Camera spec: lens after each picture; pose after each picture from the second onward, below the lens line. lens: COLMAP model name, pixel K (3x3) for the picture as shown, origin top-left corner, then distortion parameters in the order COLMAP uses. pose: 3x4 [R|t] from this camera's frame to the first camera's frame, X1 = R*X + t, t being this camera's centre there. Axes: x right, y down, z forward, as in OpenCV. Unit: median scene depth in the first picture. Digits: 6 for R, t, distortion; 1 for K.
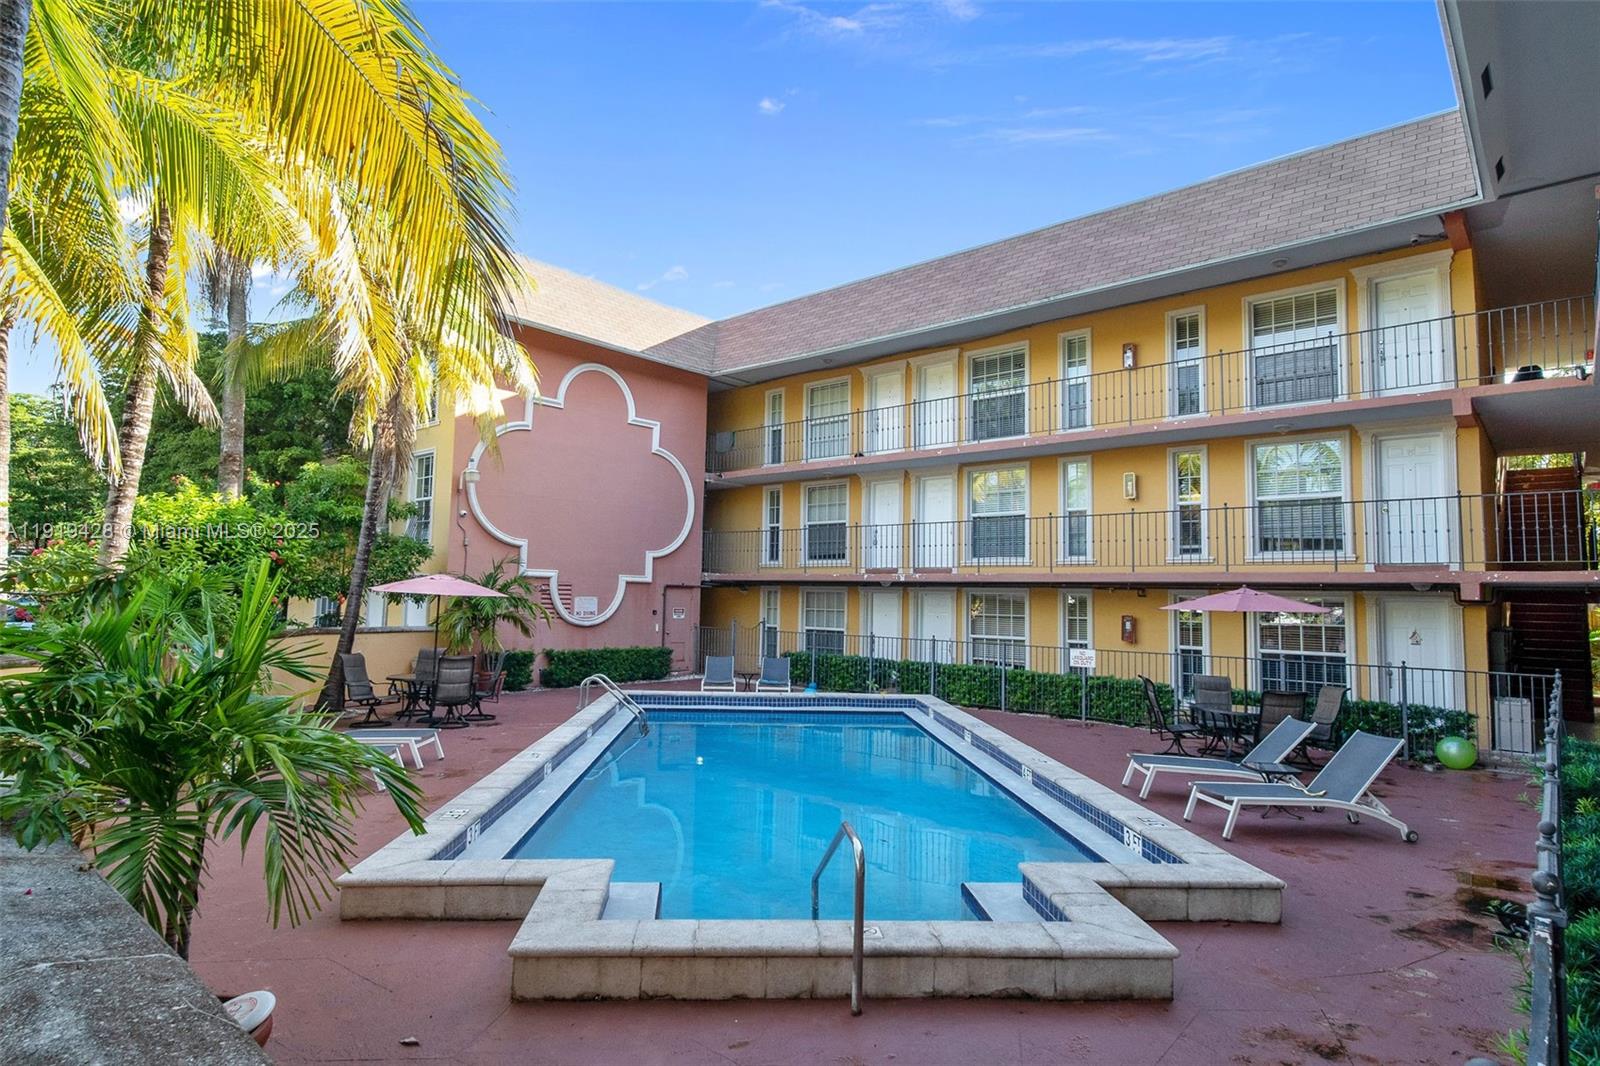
lens RADIAL K [[877.7, 0, 775.1], [0, 877.7, 546.4], [0, 0, 1]] dist [0.004011, 0.000026]
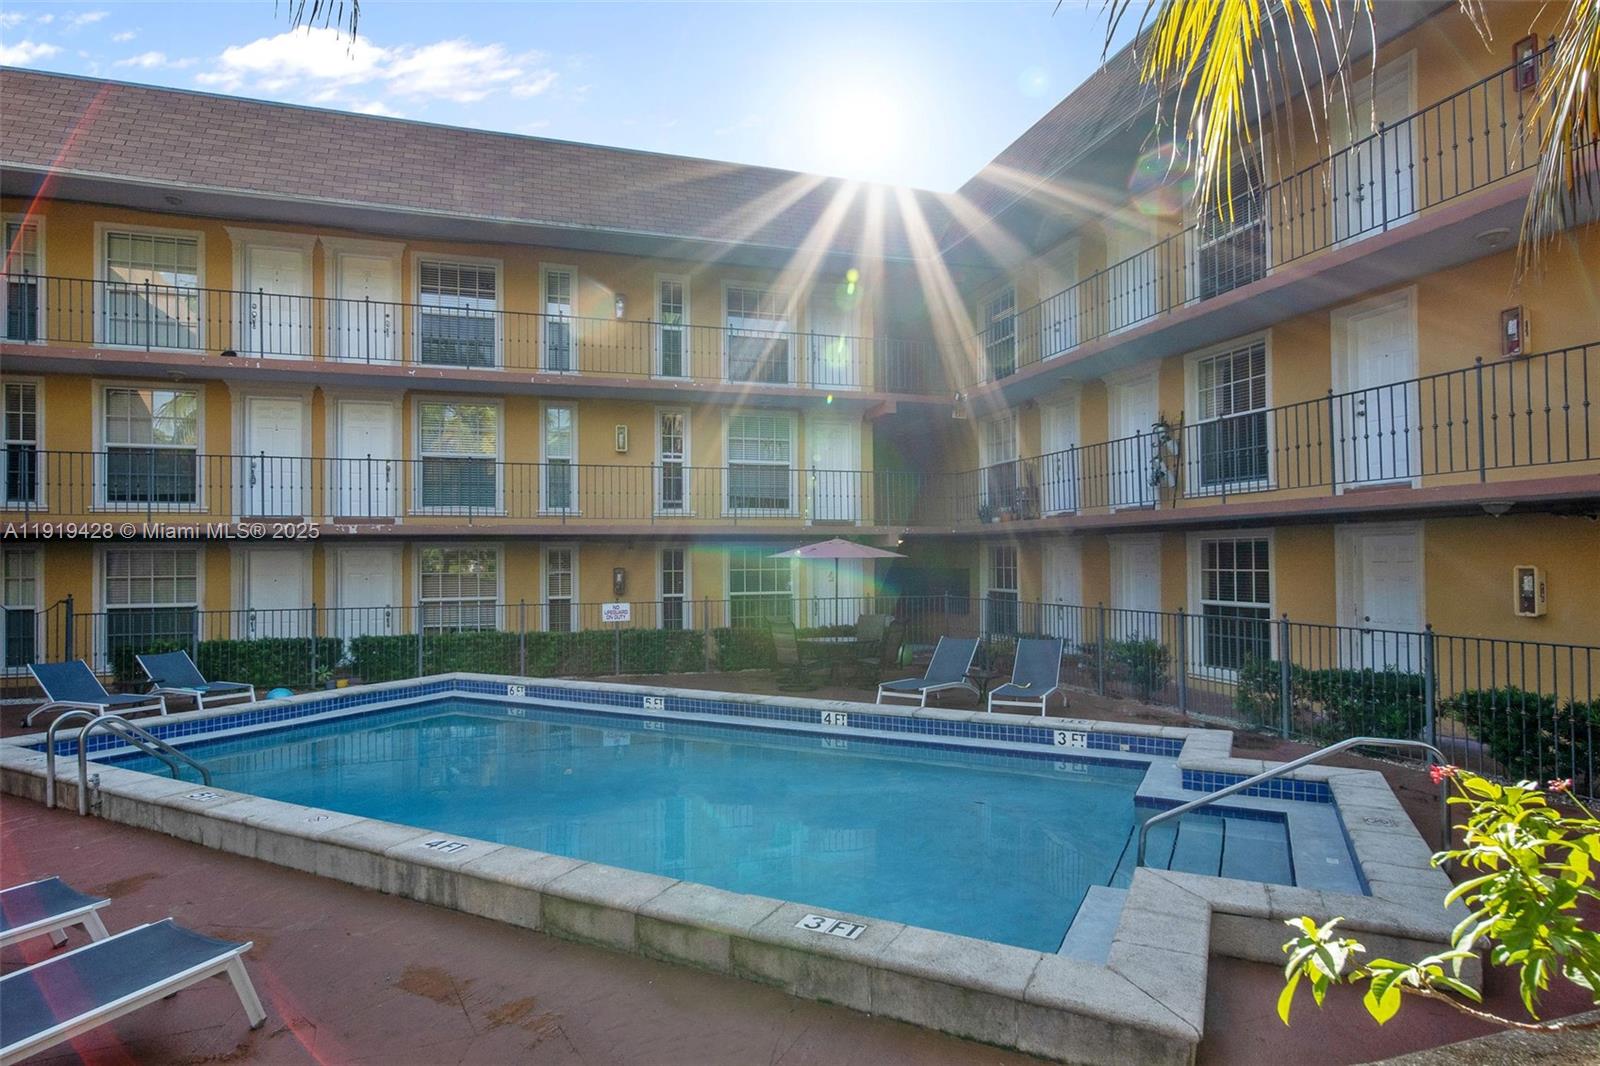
lens RADIAL K [[877.7, 0, 775.1], [0, 877.7, 546.4], [0, 0, 1]] dist [0.004011, 0.000026]
pose [[0.494968, -0.014657, 0.868788, -0.313352], [-0.032808, 0.998829, 0.035542, 0.010403], [-0.868292, -0.046096, 0.493907, 0.285894]]
